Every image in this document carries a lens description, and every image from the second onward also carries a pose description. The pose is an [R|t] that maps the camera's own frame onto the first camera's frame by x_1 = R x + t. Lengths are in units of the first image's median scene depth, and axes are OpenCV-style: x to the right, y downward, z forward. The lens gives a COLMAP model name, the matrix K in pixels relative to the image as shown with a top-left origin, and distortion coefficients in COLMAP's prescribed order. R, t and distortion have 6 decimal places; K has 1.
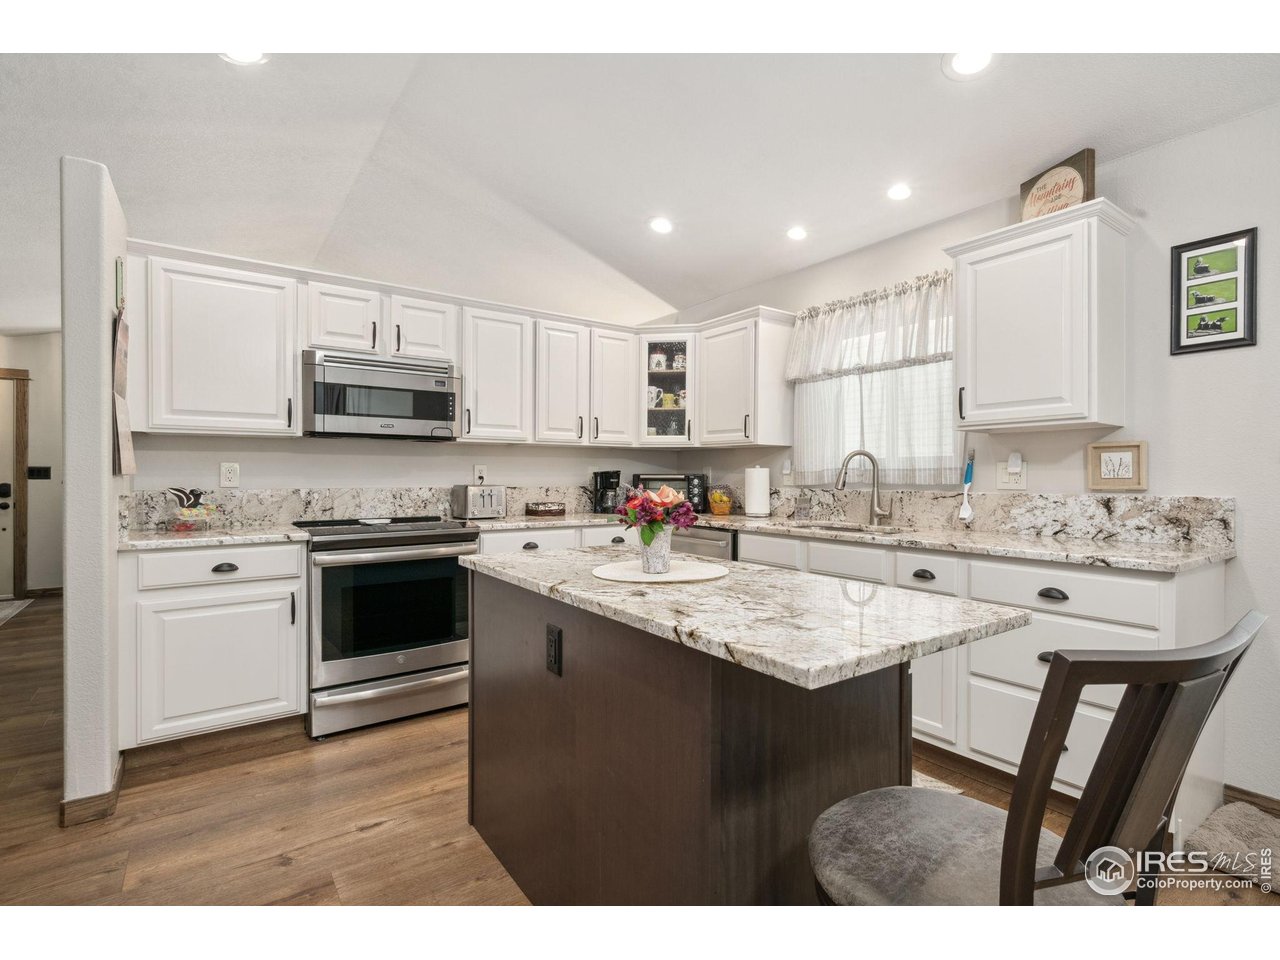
lens RADIAL K [[599.3, 0, 626.1], [0, 599.3, 474.1], [0, 0, 1]] dist [-0.018252, -0.000207]
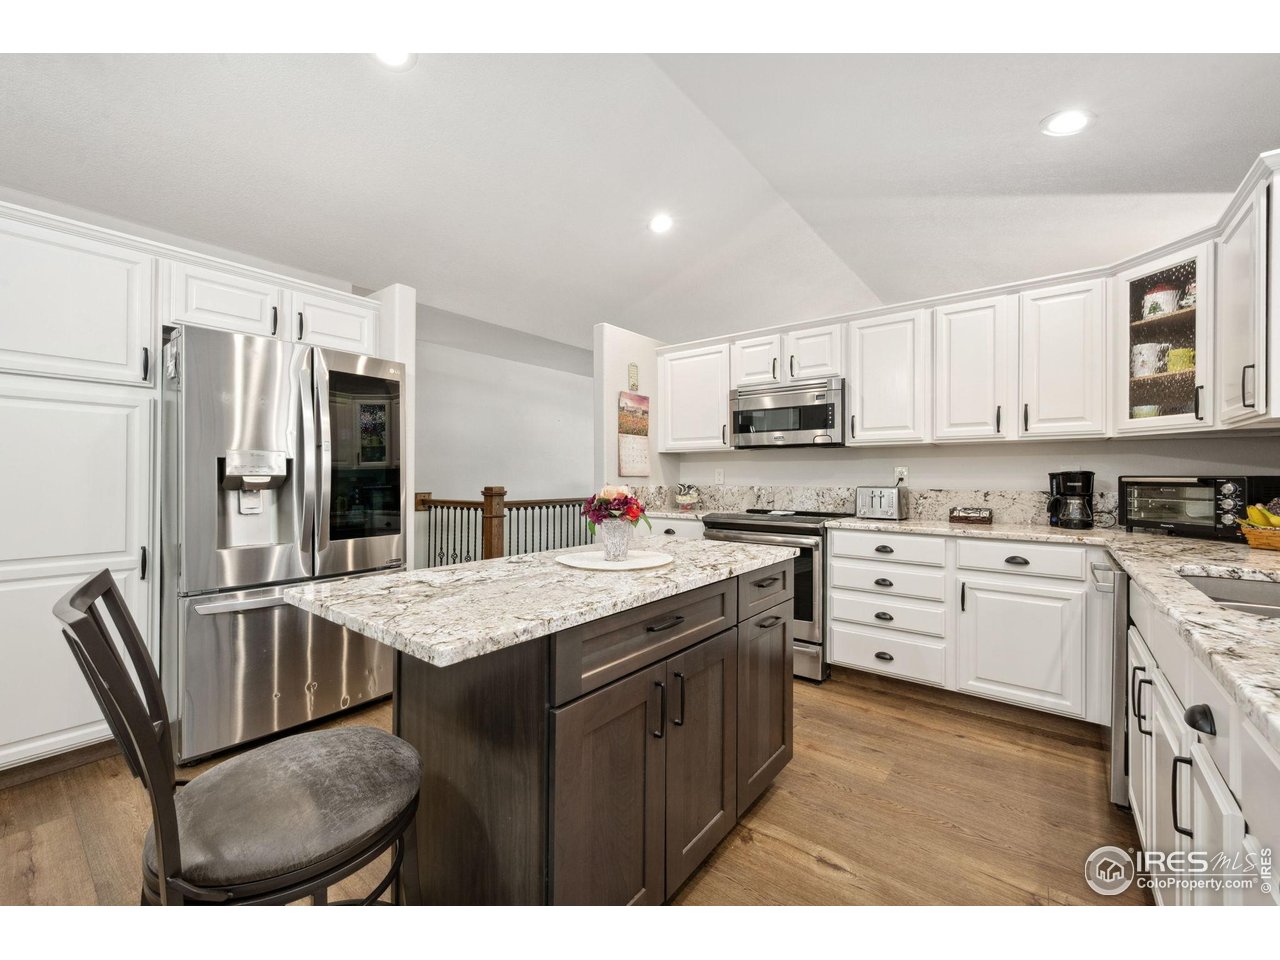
lens RADIAL K [[514.3, 0, 636.4], [0, 514.3, 474.2], [0, 0, 1]] dist [0.003961, -0.000082]
pose [[0.303073, -0.003605, -0.952960, 0.442659], [-0.000606, 0.999992, -0.003975, 0.000884], [0.952967, 0.001782, 0.303069, 0.302771]]
